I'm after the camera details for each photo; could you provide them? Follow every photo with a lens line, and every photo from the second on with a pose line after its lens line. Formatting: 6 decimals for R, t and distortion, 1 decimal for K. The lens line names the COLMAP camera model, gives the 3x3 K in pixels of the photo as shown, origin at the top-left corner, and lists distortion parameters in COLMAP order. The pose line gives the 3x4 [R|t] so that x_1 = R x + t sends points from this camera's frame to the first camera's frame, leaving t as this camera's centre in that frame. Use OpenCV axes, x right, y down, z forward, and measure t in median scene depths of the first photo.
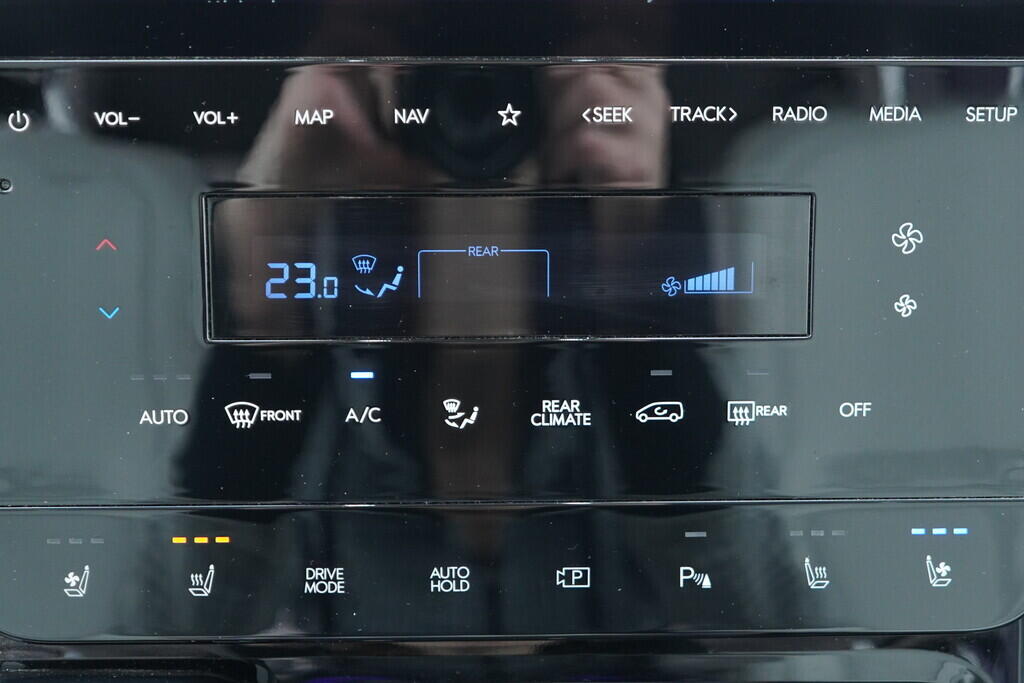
lens RADIAL K [[1053.5, 0, 512.0], [0, 1053.5, 341.5], [0, 0, 1]] dist [0.000278, 0.016944]
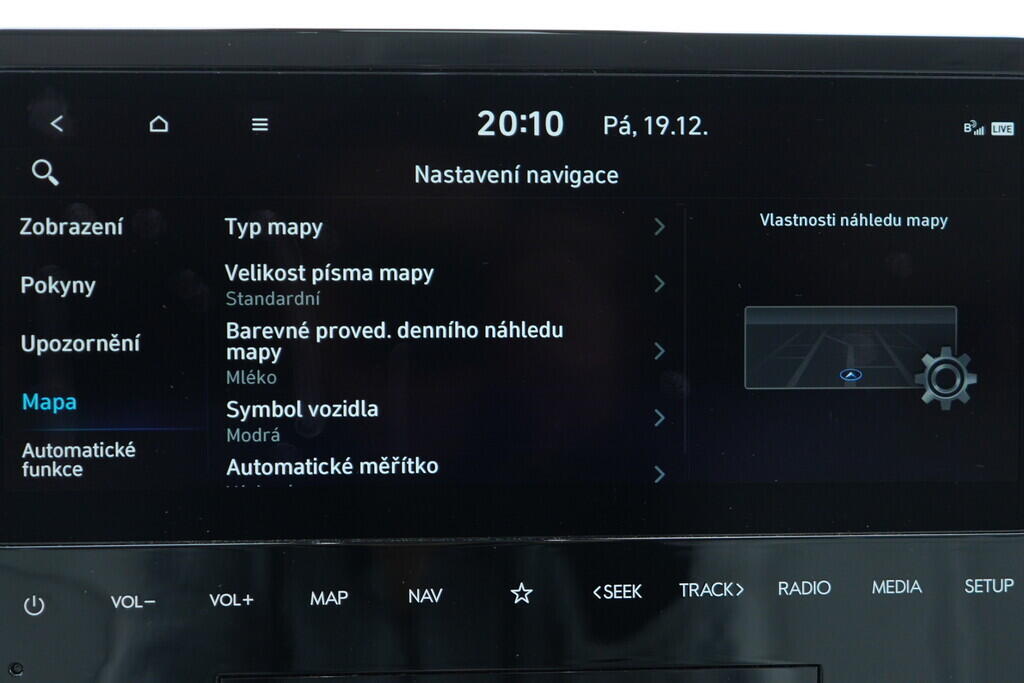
lens RADIAL K [[1053.5, 0, 512.0], [0, 1053.5, 341.5], [0, 0, 1]] dist [0.000278, 0.016944]
pose [[0.999672, 0.001970, 0.025538, -0.038201], [0.000366, 0.995836, -0.091164, -0.363371], [-0.025612, 0.091143, 0.995508, -0.034775]]
